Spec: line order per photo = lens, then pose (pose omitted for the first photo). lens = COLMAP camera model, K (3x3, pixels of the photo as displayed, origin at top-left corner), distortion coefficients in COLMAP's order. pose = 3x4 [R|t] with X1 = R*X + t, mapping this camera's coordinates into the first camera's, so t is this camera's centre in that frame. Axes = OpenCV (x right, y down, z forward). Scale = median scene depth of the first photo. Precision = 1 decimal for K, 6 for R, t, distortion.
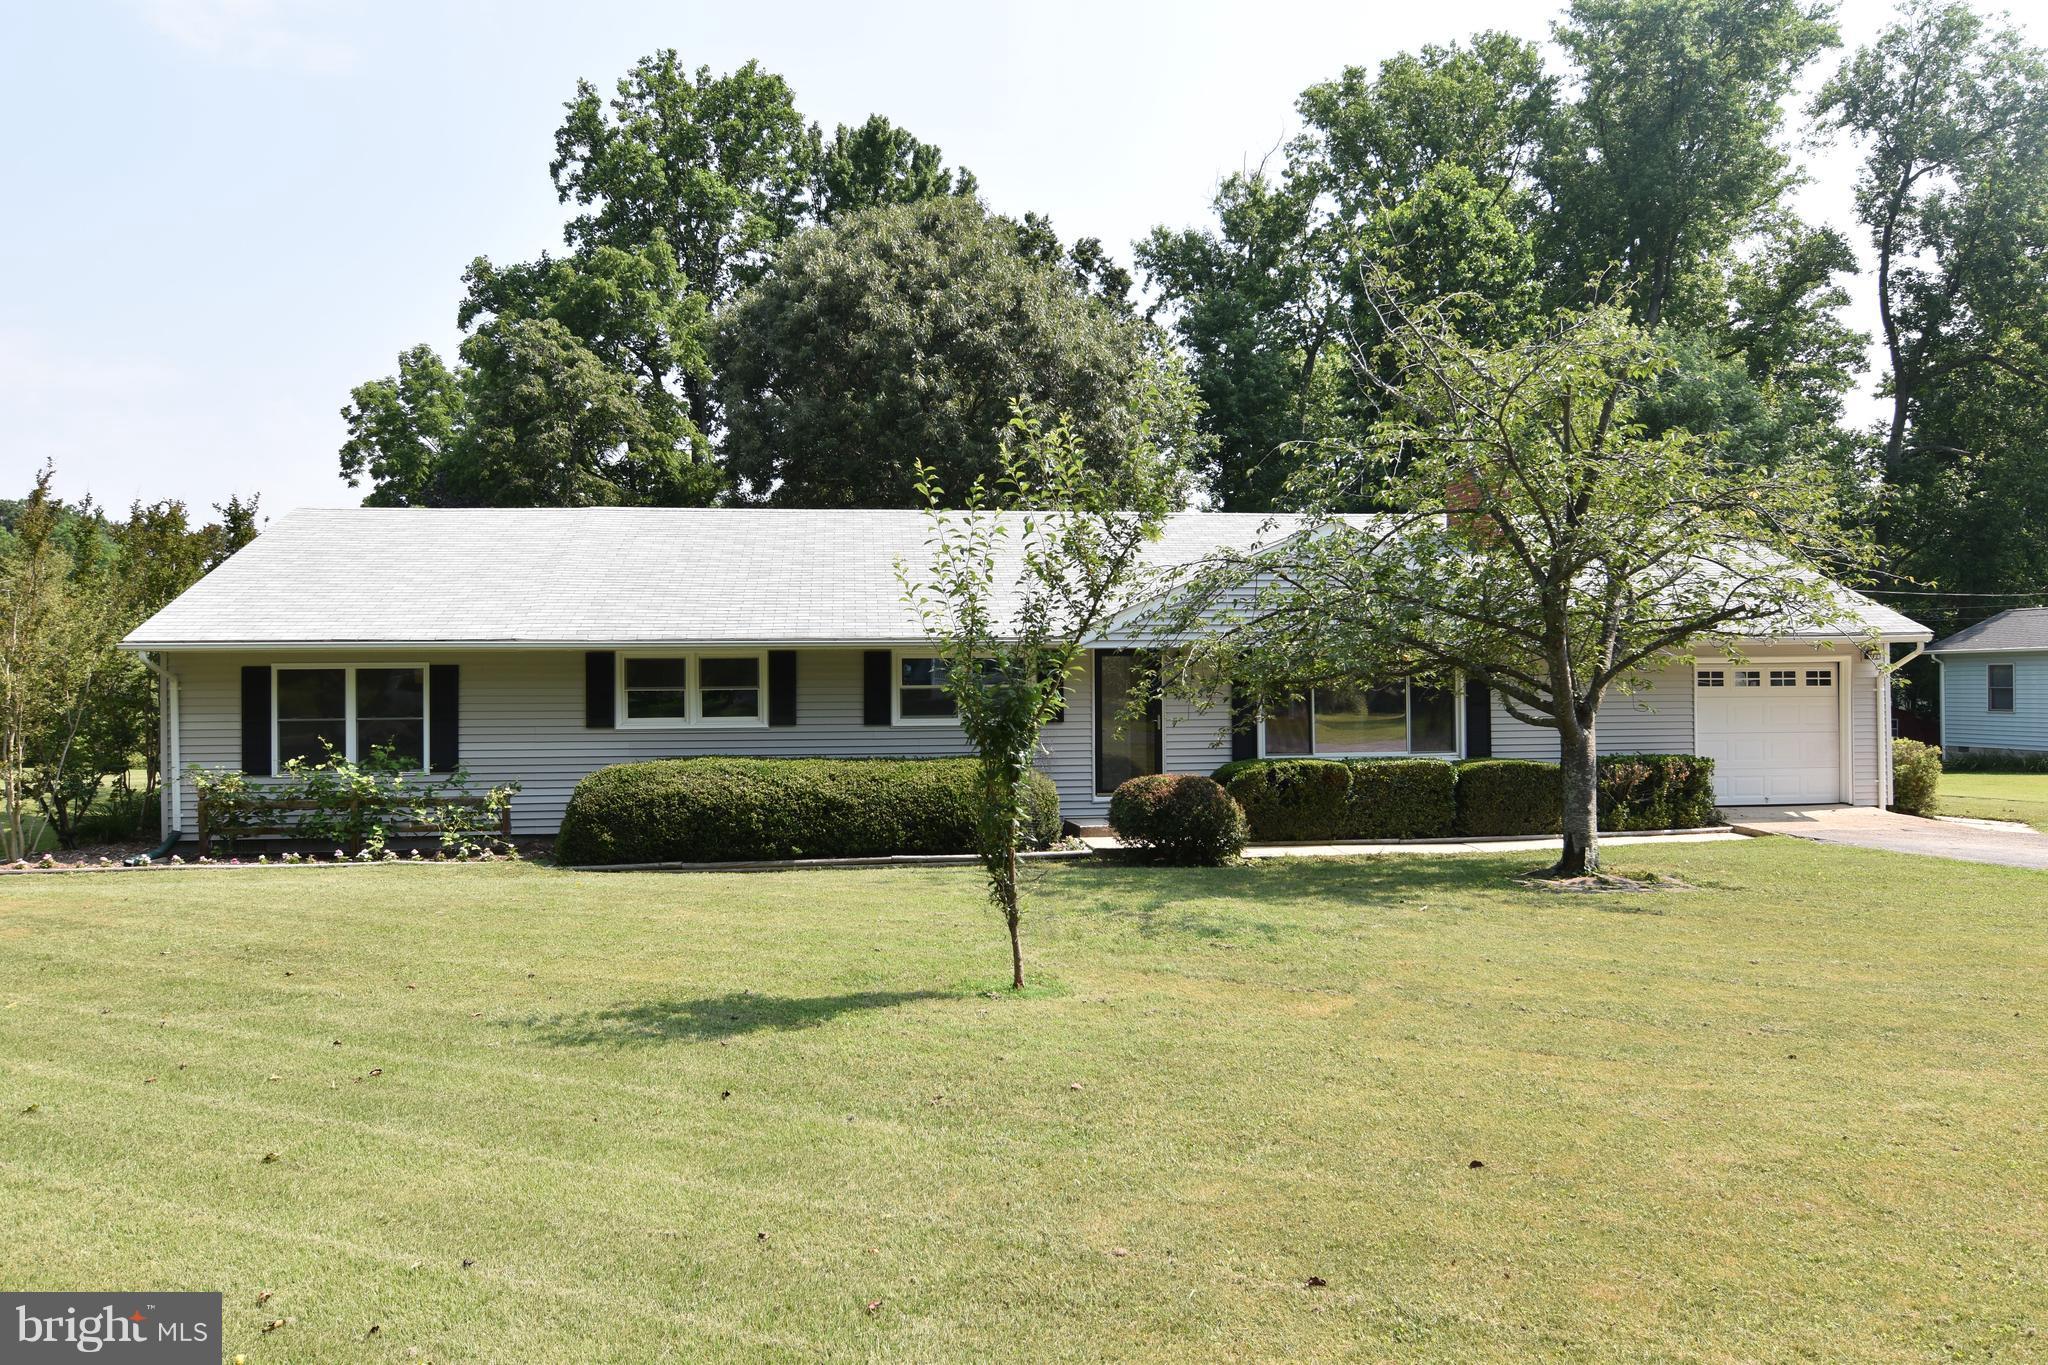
lens RADIAL K [[1059.4, 0, 1029.6], [0, 1059.4, 689.3], [0, 0, 1]] dist [-0.003793, -0.003628]
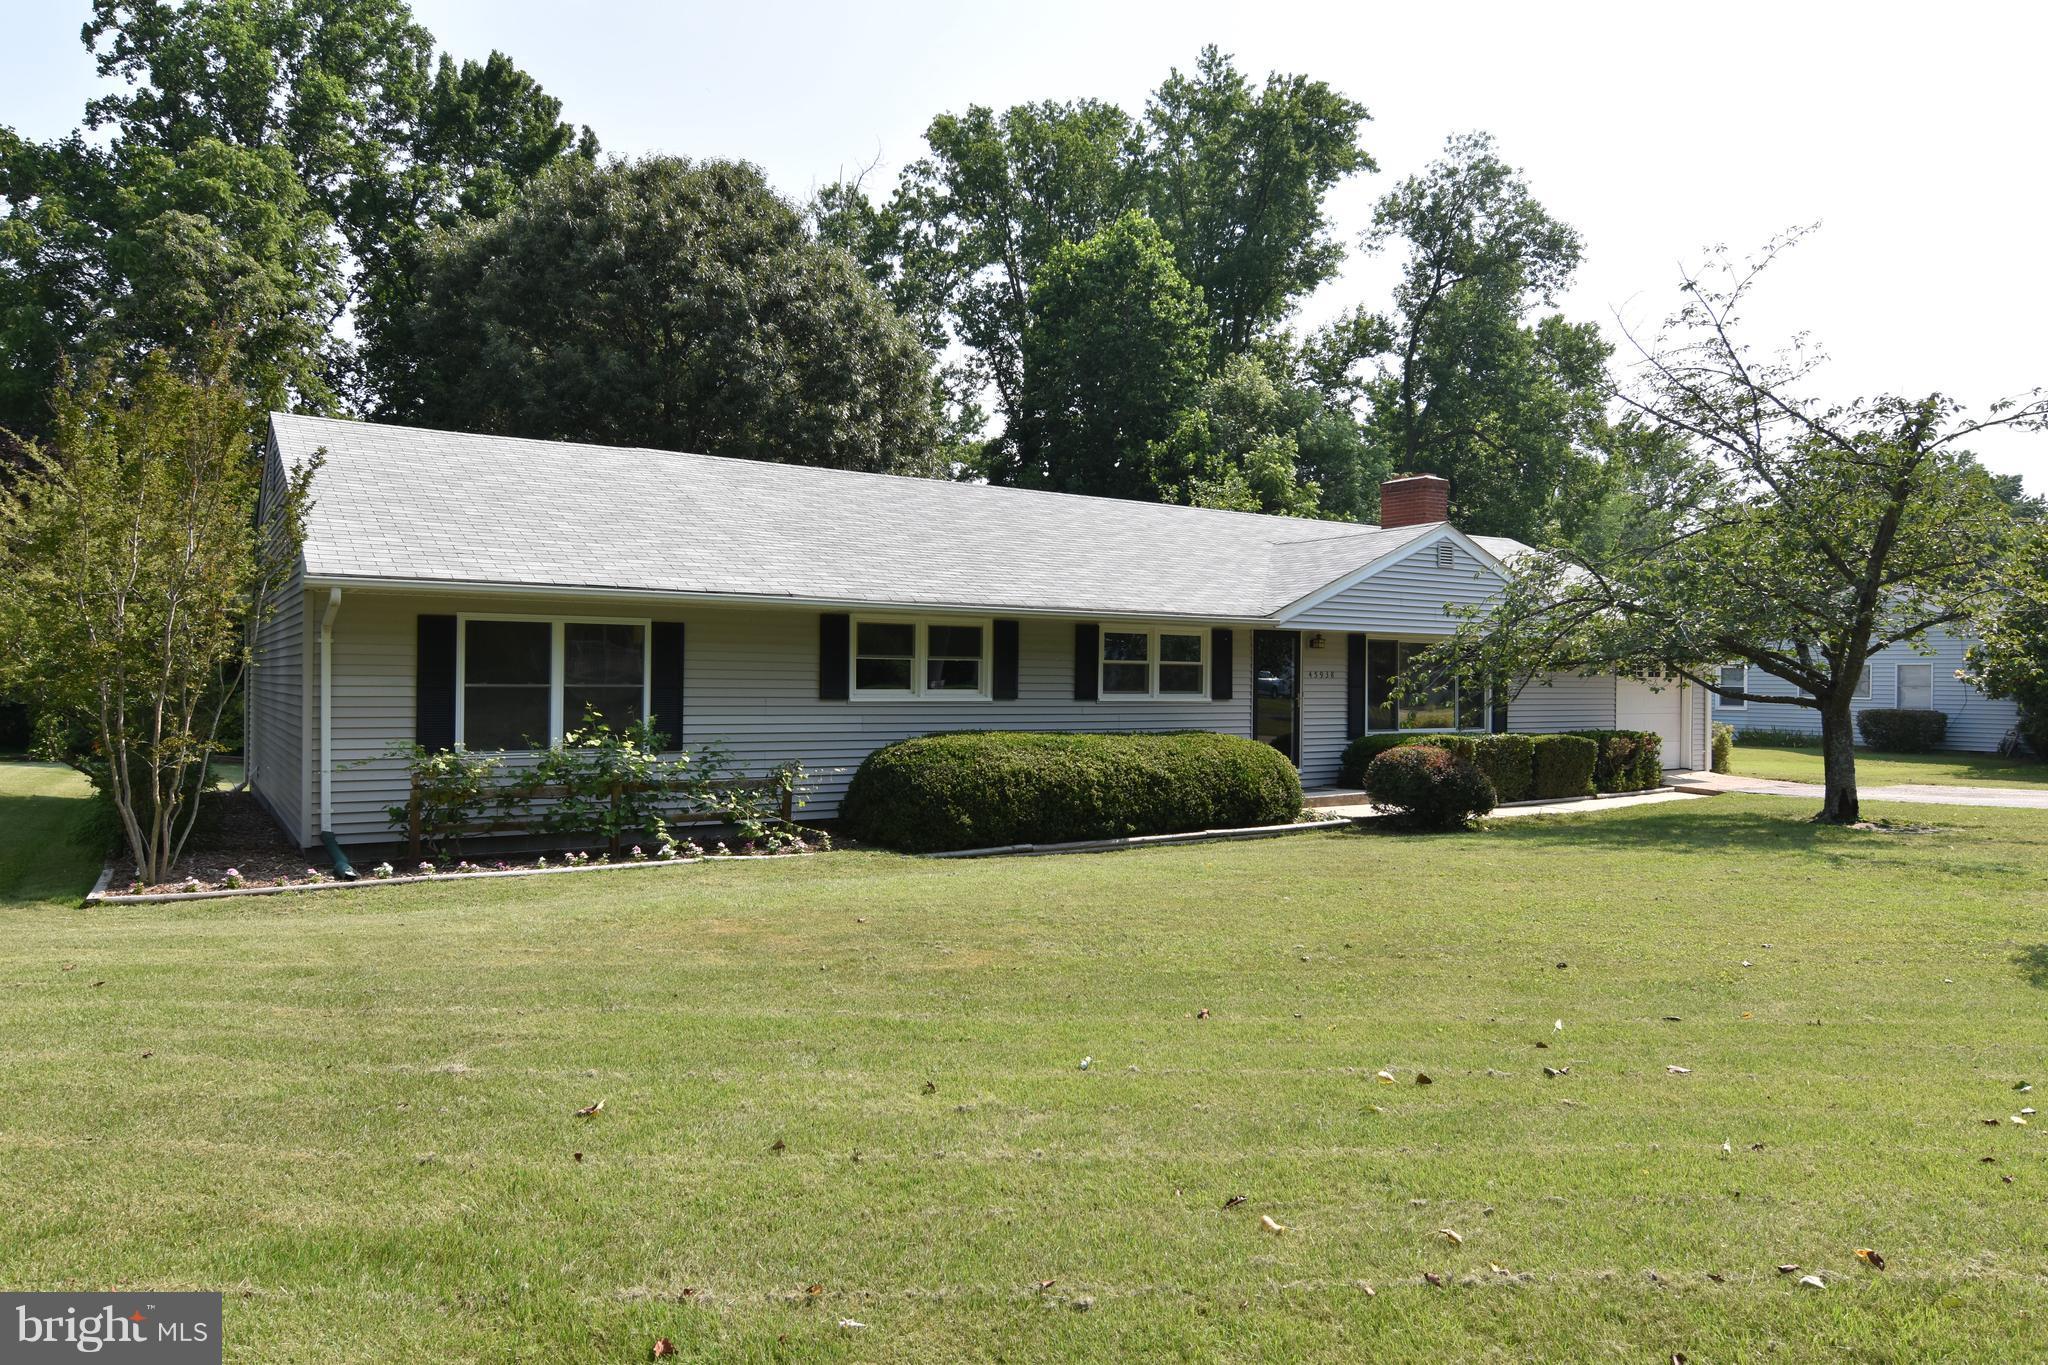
lens RADIAL K [[1024.5, 0, 916.9], [0, 1024.5, 685.7], [0, 0, 1]] dist [0.001428, -0.010605]
pose [[0.939104, 0.014739, 0.343316, -0.571136], [-0.017103, 0.999846, 0.003857, 0.018251], [-0.343207, -0.009494, 0.939212, 0.154280]]
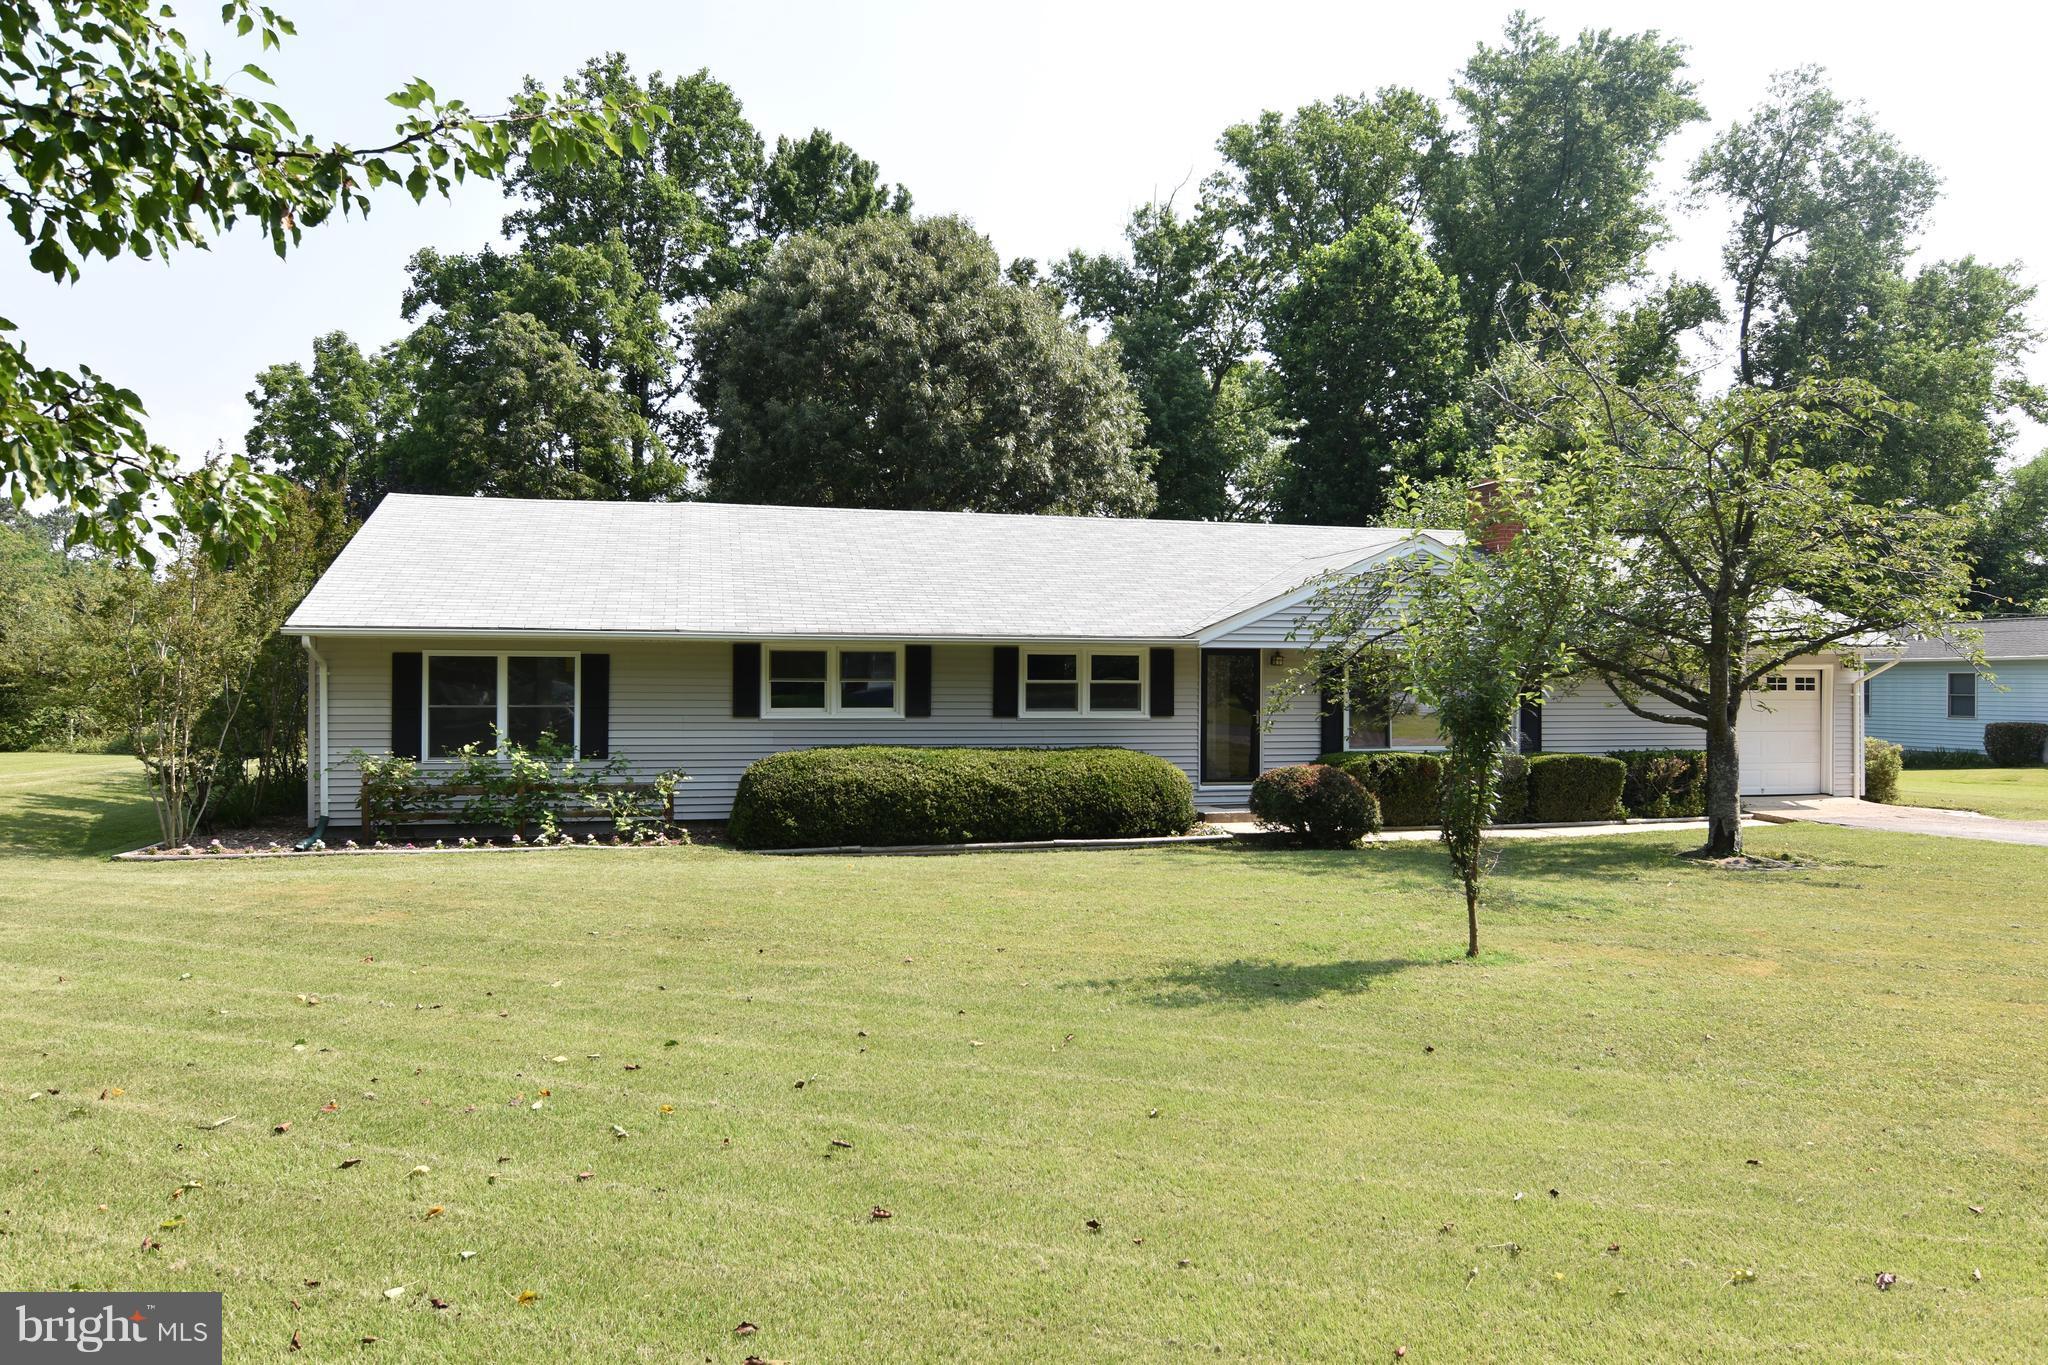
lens RADIAL K [[1004.1, 0, 1010.9], [0, 1004.1, 689.7], [0, 0, 1]] dist [-0.000323, -0.006276]
pose [[0.996113, 0.012250, 0.087225, -0.210068], [-0.012687, 0.999910, 0.004458, 0.001723], [-0.087162, -0.005547, 0.996179, -0.001360]]
